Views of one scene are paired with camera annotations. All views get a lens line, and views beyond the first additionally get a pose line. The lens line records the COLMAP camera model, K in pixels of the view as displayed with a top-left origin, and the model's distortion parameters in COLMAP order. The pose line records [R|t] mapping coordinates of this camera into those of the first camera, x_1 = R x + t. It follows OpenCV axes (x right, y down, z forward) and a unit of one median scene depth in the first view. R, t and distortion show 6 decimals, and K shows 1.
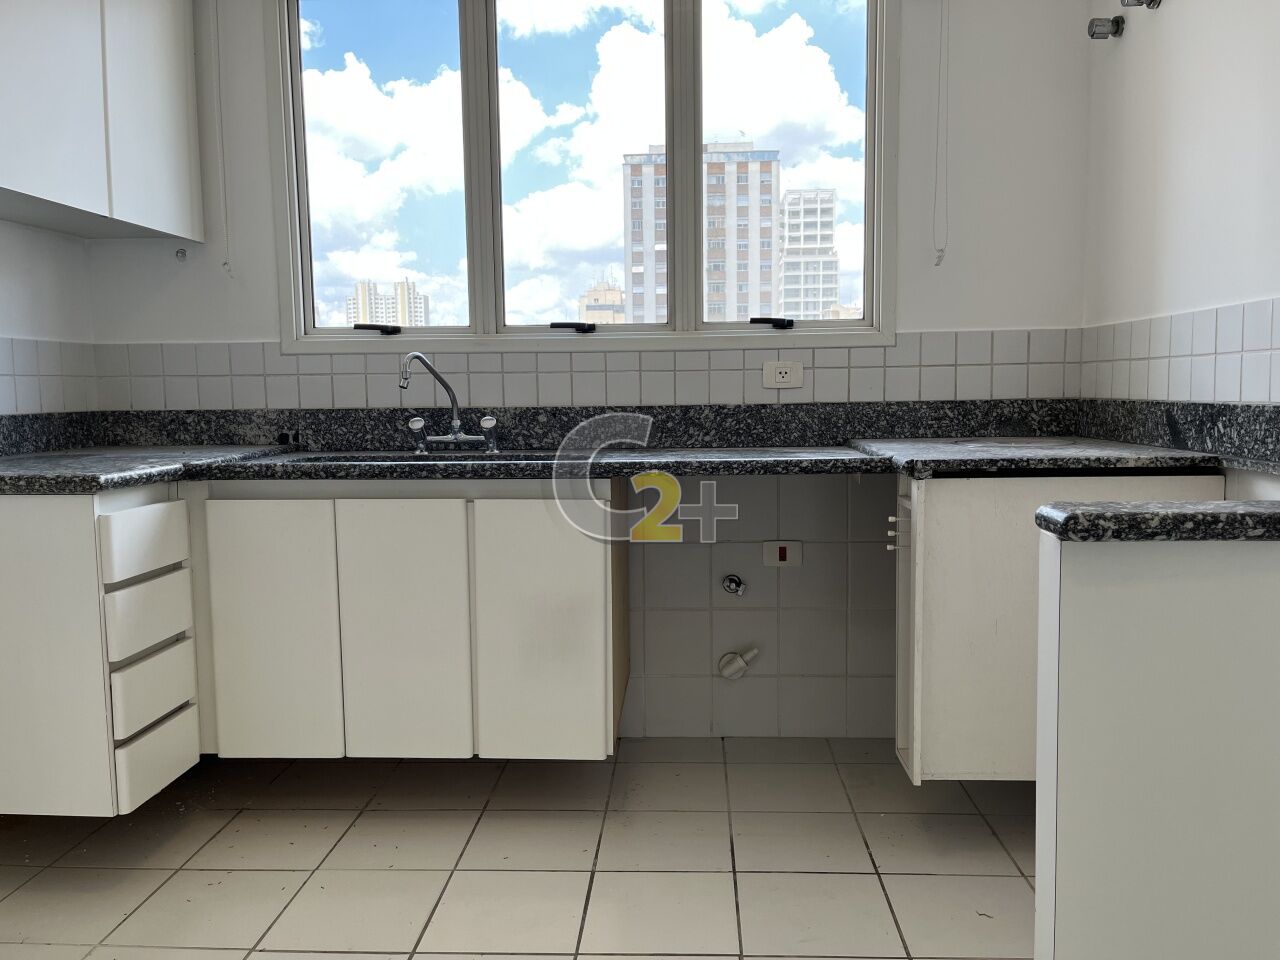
lens RADIAL K [[970.1, 0, 636.8], [0, 970.1, 487.3], [0, 0, 1]] dist [0.067936, -0.090509]
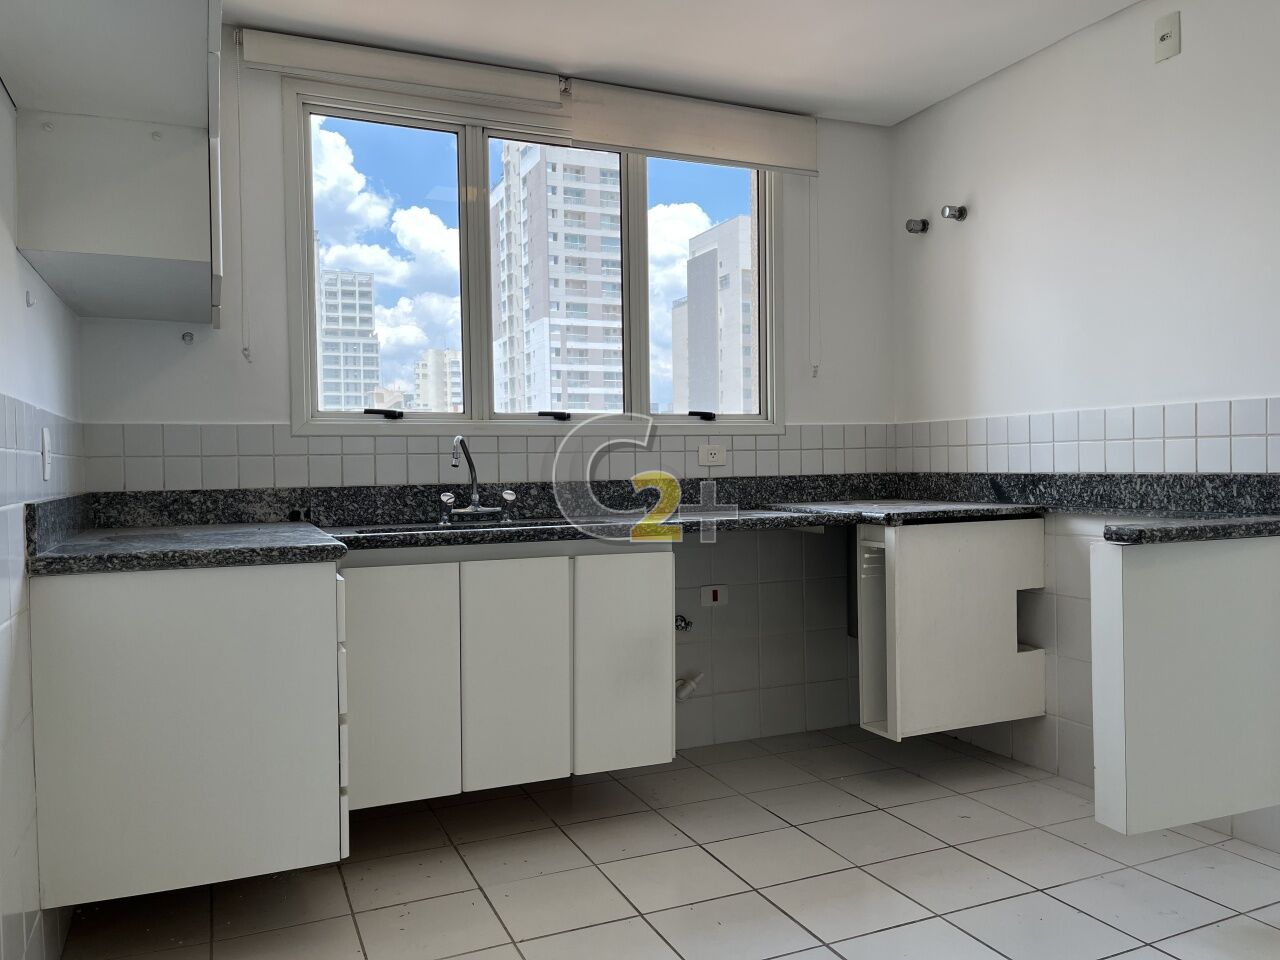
lens RADIAL K [[970.1, 0, 638.4], [0, 970.1, 486.9], [0, 0, 1]] dist [0.067936, -0.090509]
pose [[0.898553, -0.012963, 0.438674, -0.514234], [0.049783, 0.996123, -0.072536, 0.014551], [-0.436032, 0.087016, 0.895714, -0.107954]]
